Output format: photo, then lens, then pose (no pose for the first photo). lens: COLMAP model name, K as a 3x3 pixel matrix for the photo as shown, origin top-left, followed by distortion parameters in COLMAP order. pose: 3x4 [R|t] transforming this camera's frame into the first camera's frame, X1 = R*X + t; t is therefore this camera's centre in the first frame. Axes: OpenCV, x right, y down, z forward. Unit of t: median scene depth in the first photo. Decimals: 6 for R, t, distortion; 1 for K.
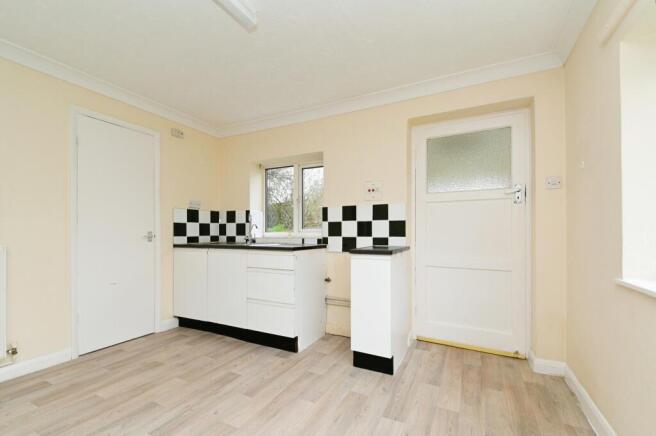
lens RADIAL K [[300.5, 0, 326.6], [0, 300.5, 215.2], [0, 0, 1]] dist [0.028646, 0.000243]
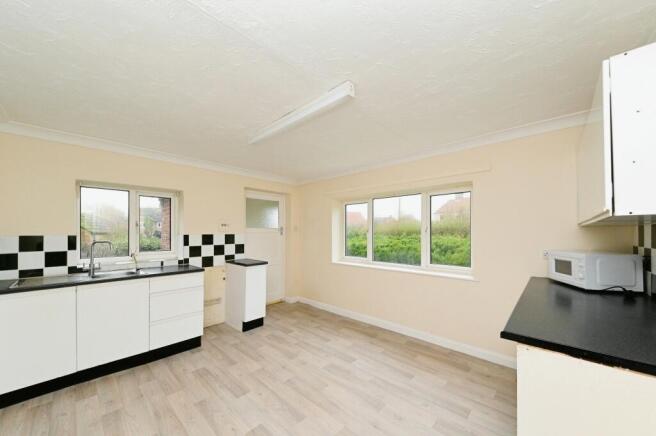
lens RADIAL K [[229.8, 0, 326.6], [0, 229.8, 234.6], [0, 0, 1]] dist [0.000347, -0.000050]
pose [[0.248342, 0.028816, 0.968244, -0.923847], [0.002998, 0.999530, -0.030516, 0.005783], [-0.968668, 0.010481, 0.248139, 0.219610]]
